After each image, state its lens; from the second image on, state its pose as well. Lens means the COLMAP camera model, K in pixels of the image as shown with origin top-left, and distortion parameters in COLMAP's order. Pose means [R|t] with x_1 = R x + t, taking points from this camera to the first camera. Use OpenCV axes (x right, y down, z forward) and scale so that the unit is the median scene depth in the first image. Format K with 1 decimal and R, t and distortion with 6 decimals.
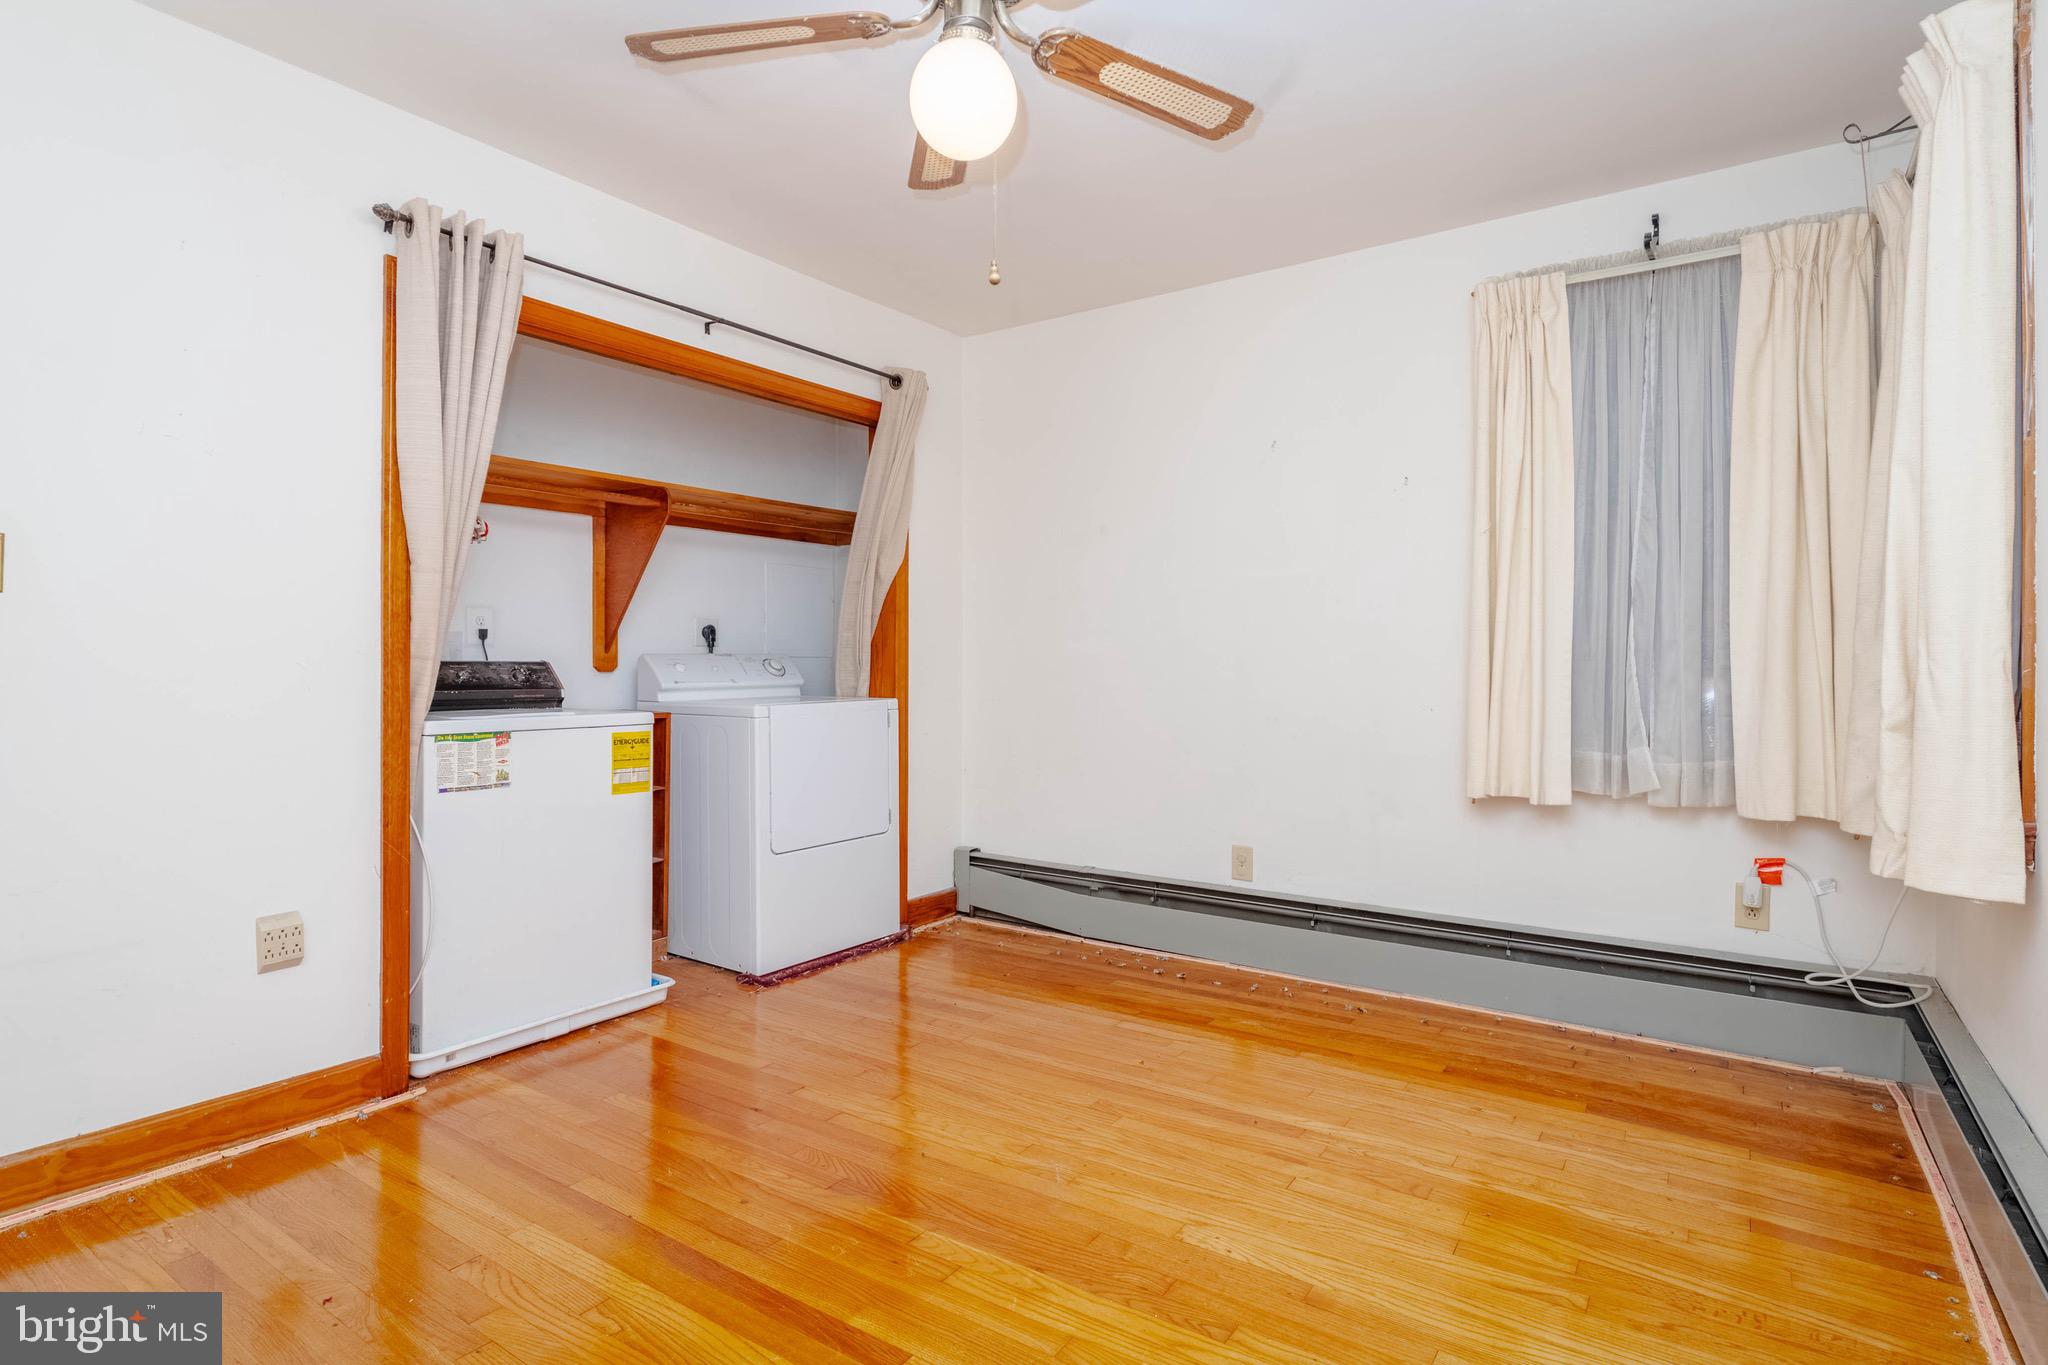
lens RADIAL K [[1035.1, 0, 1029.5], [0, 1035.1, 660.6], [0, 0, 1]] dist [0.001314, 0.000010]
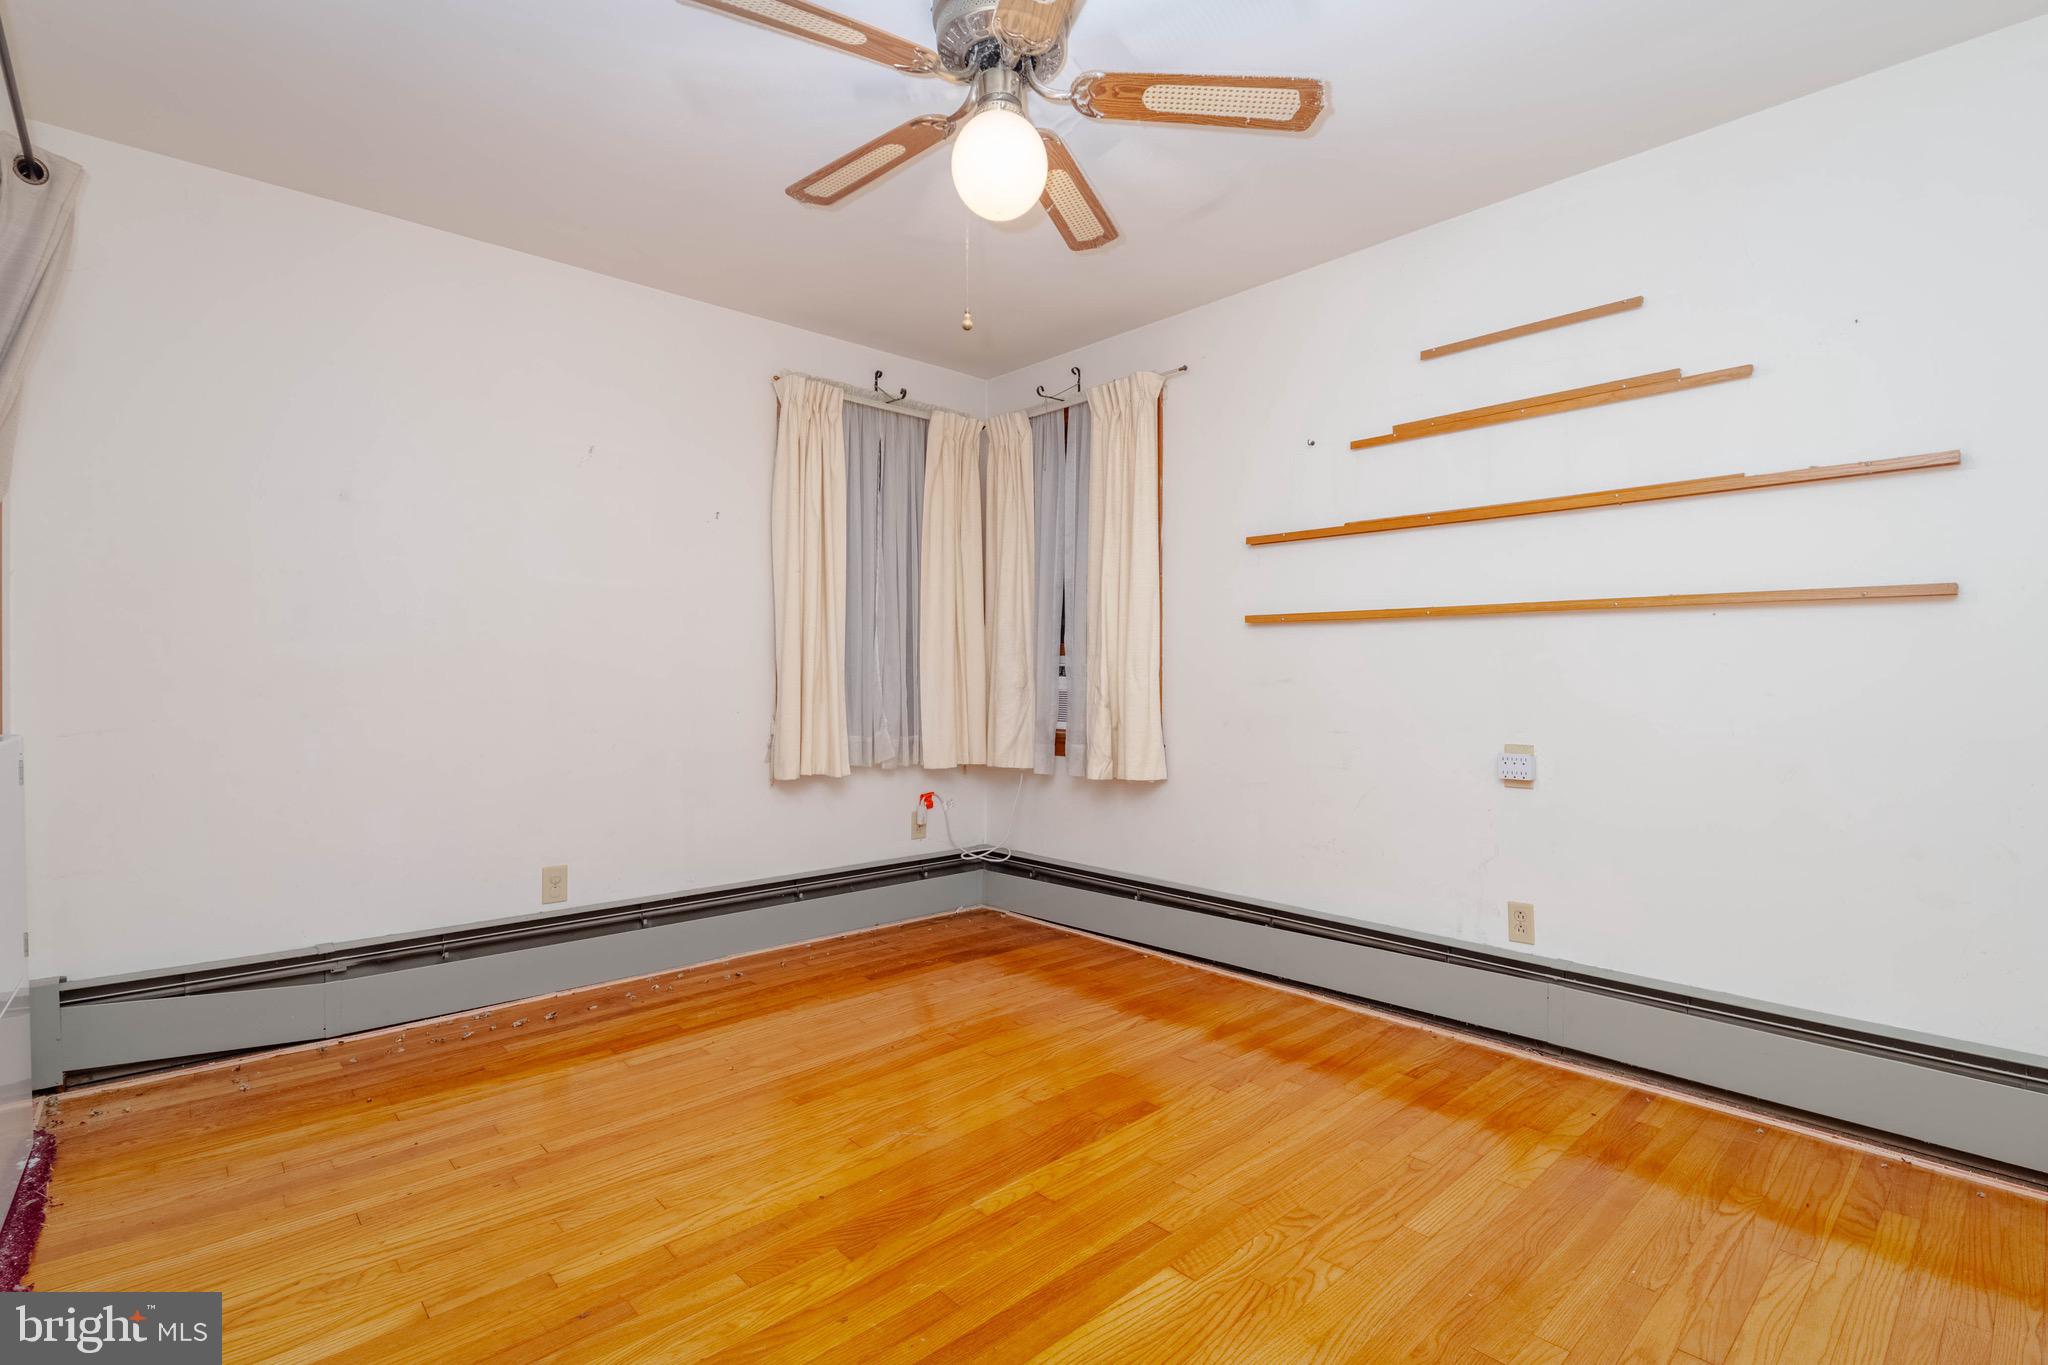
lens RADIAL K [[965.5, 0, 1033.2], [0, 965.5, 682.2], [0, 0, 1]] dist [0.000121, -0.009021]
pose [[0.214815, -0.007544, 0.976626, -0.703434], [-0.004825, 0.999950, 0.008785, 0.001833], [-0.976643, -0.006600, 0.214768, 0.486130]]
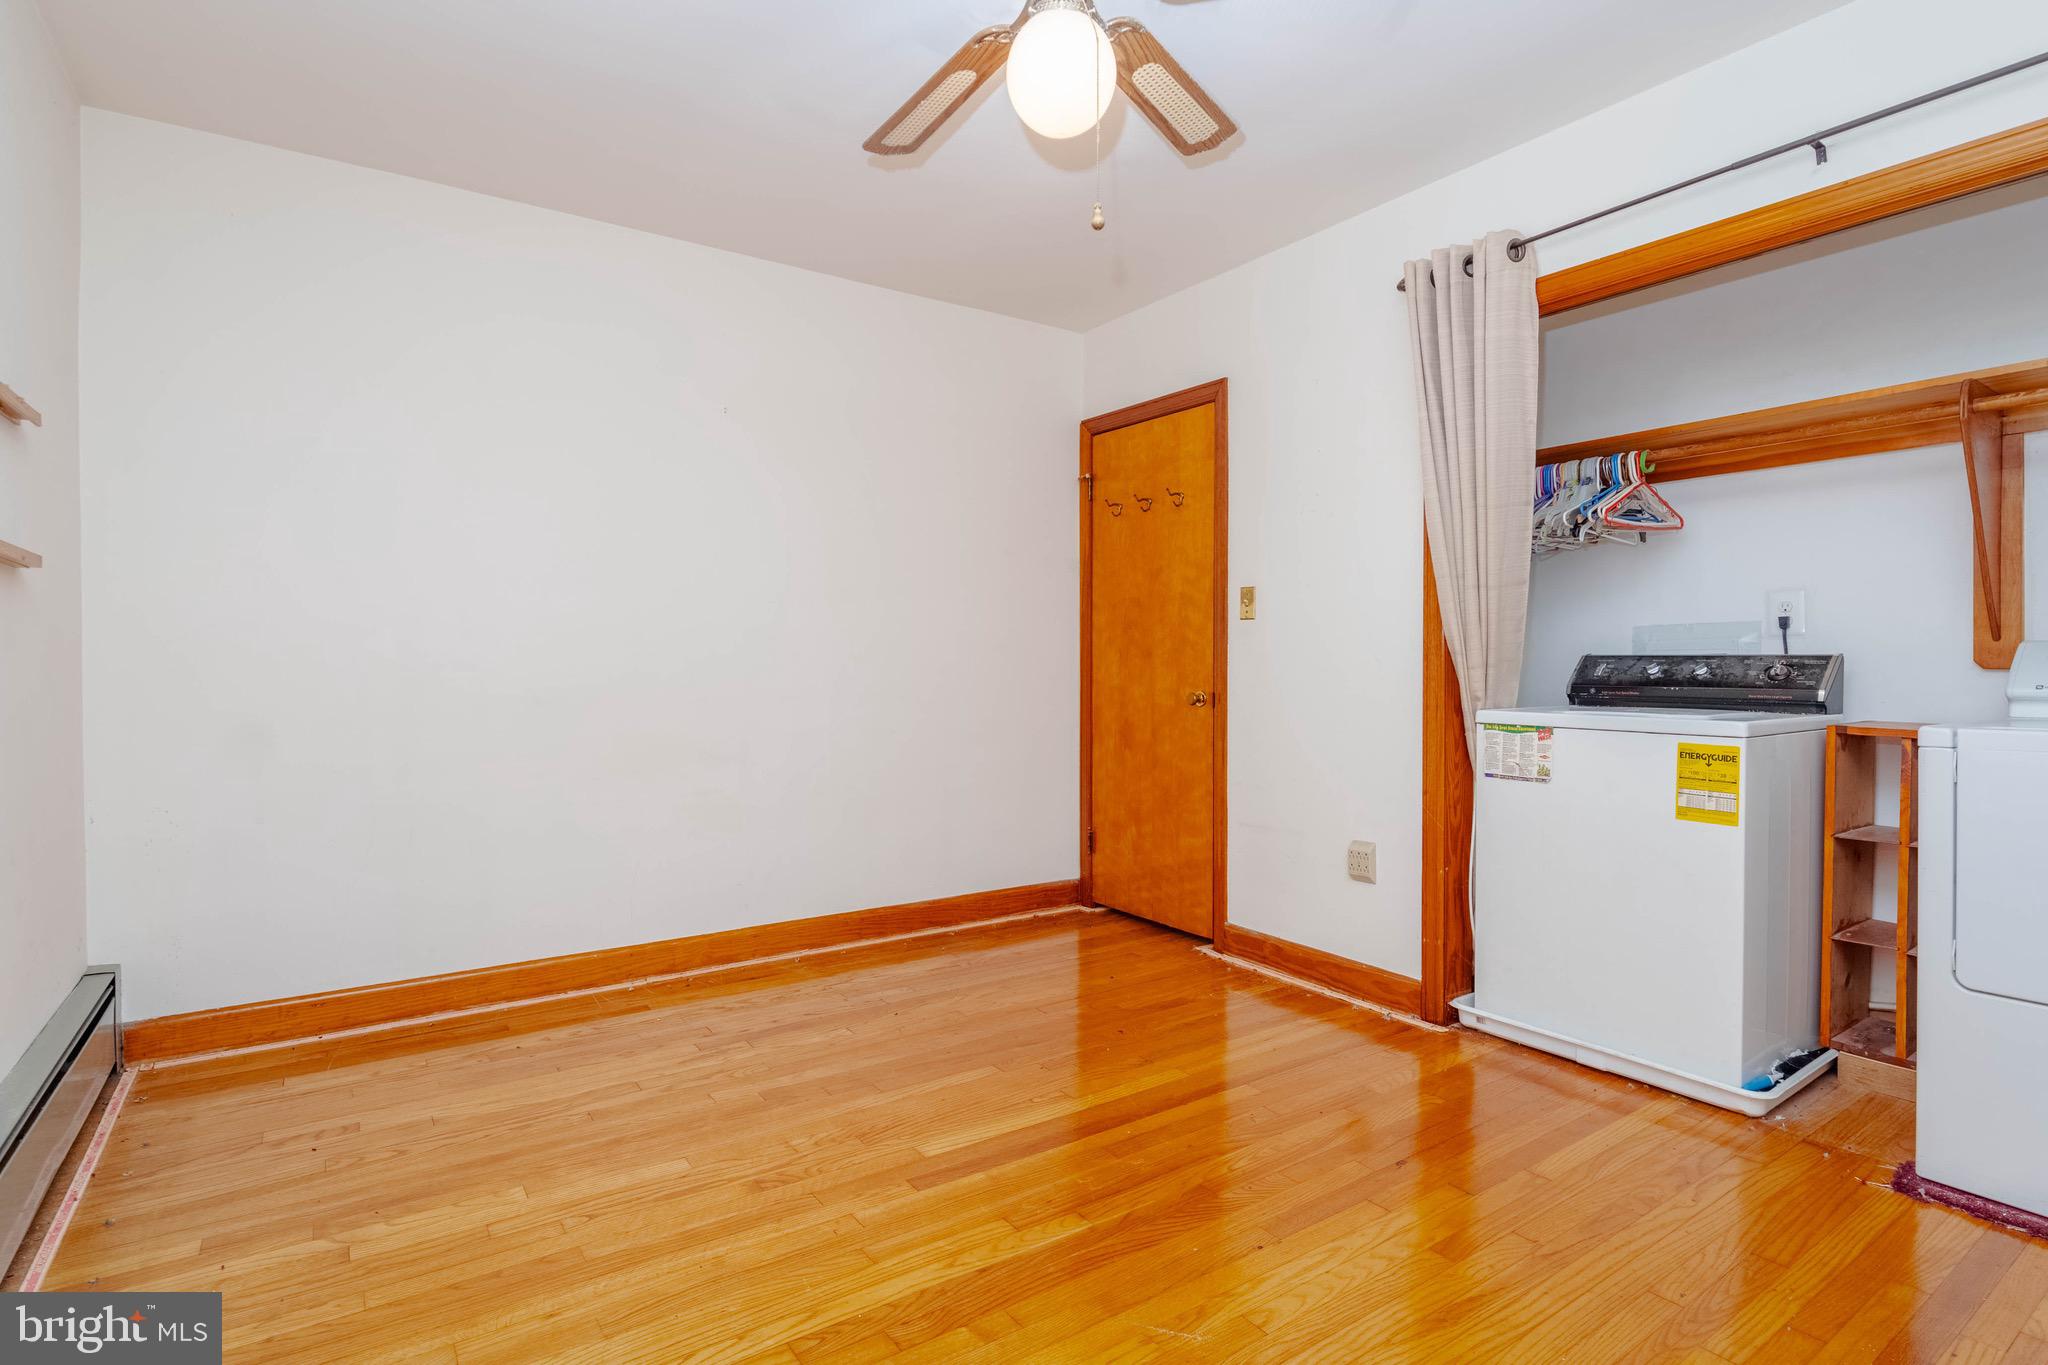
lens RADIAL K [[1014.7, 0, 1026.2], [0, 1014.7, 676.1], [0, 0, 1]] dist [0.001354, 0.000216]
pose [[-0.351452, 0.013006, -0.936116, 0.555305], [0.002490, 0.999913, 0.012957, 0.006556], [0.936203, 0.002223, -0.351454, 0.857213]]
